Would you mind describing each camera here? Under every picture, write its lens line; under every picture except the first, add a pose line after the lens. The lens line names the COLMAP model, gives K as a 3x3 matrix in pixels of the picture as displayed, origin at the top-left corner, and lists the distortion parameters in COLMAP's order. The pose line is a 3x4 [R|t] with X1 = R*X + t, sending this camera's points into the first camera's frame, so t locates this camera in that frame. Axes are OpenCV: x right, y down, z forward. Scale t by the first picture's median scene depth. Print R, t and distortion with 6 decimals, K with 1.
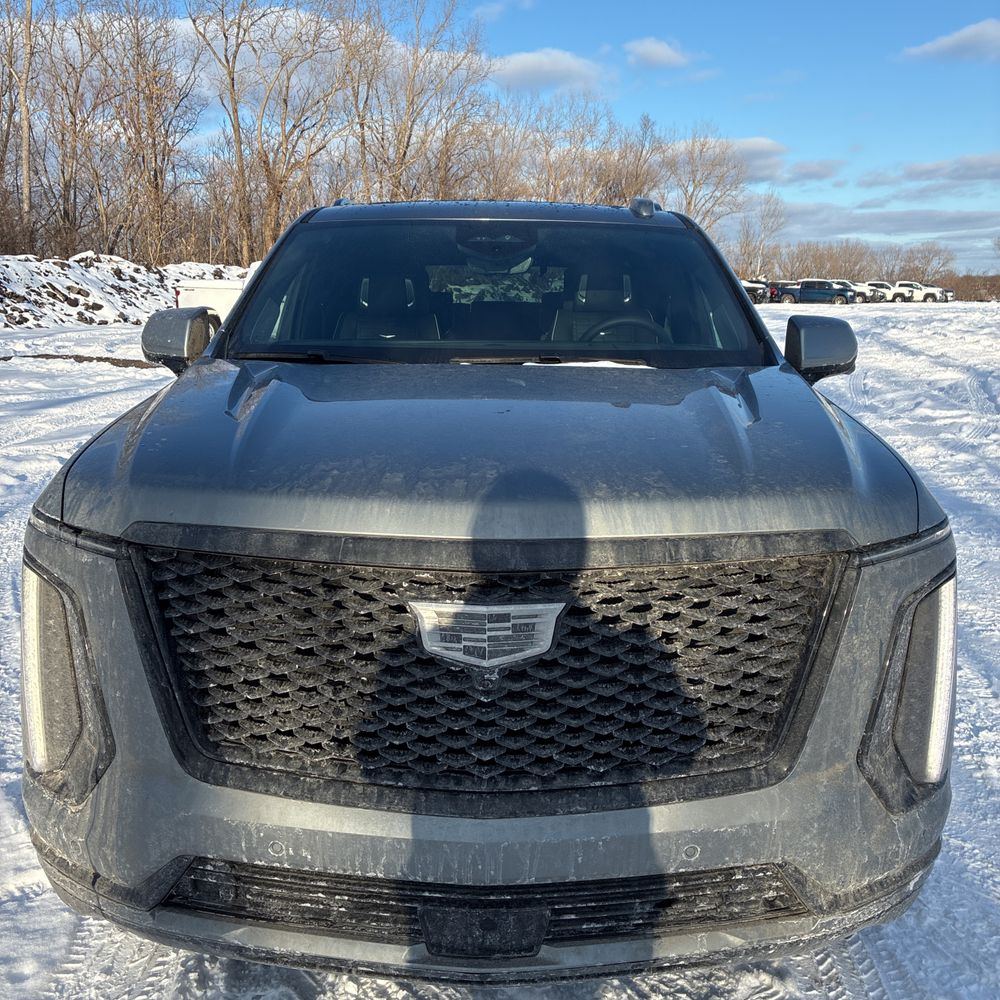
lens RADIAL K [[1031.1, 0, 500.1], [0, 1031.1, 497.3], [0, 0, 1]] dist [0.012880, 0.000000]
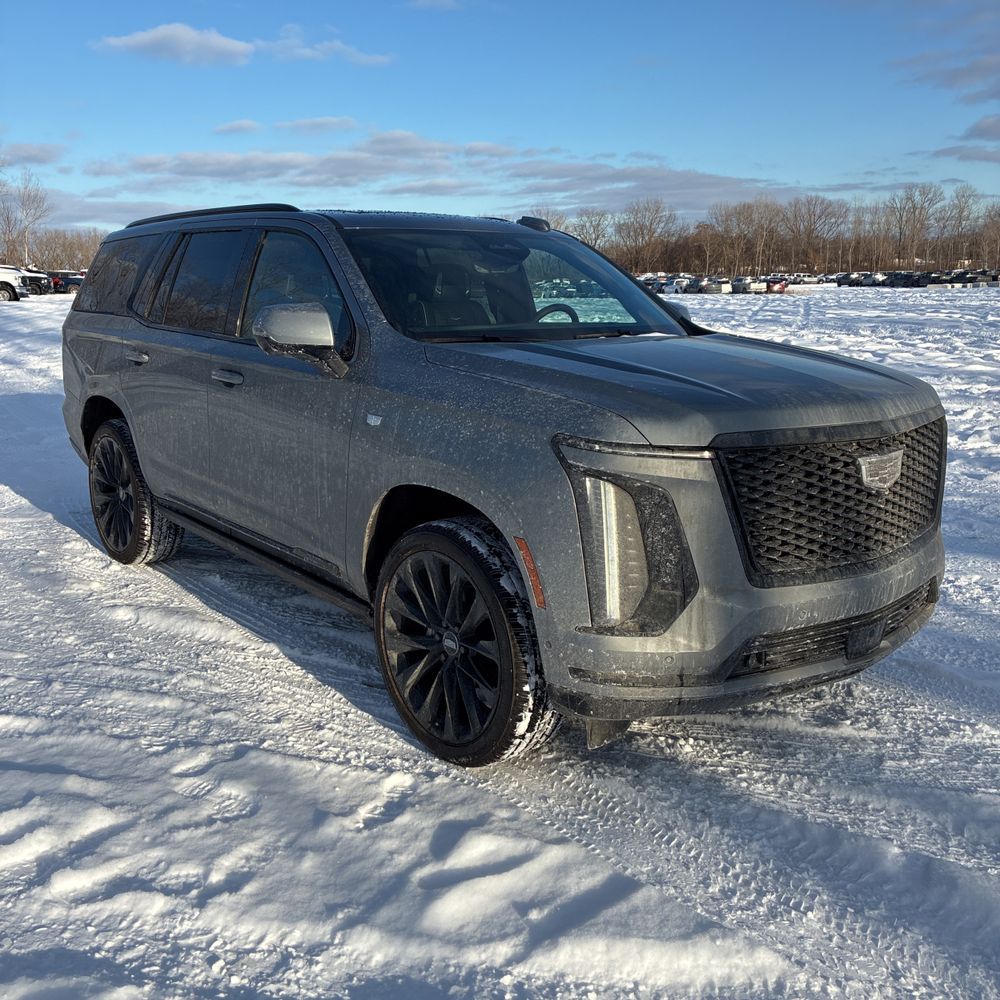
lens RADIAL K [[1031.1, 0, 505.1], [0, 1031.1, 497.7], [0, 0, 1]] dist [0.012880, 0.000000]
pose [[0.762815, -0.128745, 0.633670, -0.109618], [0.122857, 0.990984, 0.053446, -0.000335], [-0.634838, 0.037082, 0.771755, -0.000773]]
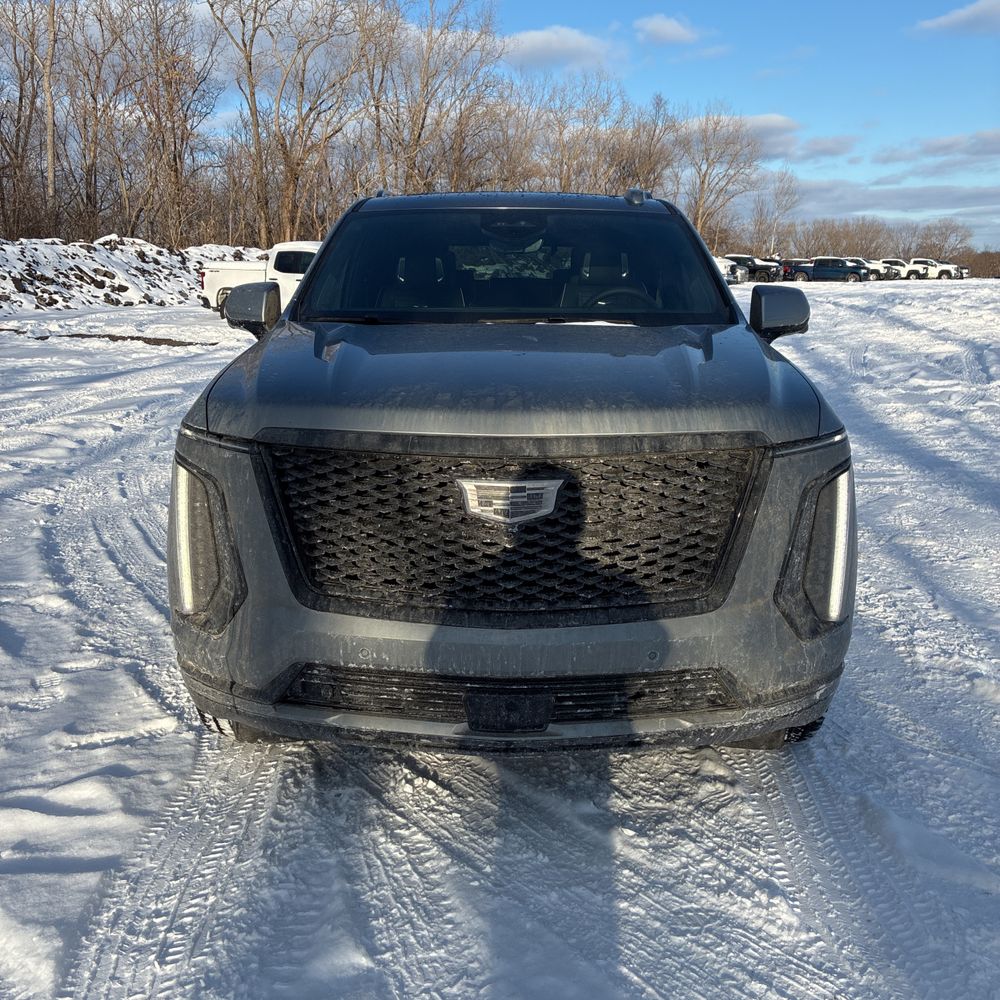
lens RADIAL K [[1031.1, 0, 500.7], [0, 1031.1, 492.9], [0, 0, 1]] dist [0.012880, 0.000000]
pose [[0.999898, -0.003936, -0.013761, -0.000374], [0.004132, 0.999889, 0.014282, 0.006408], [0.013704, -0.014338, 0.999803, -0.028817]]
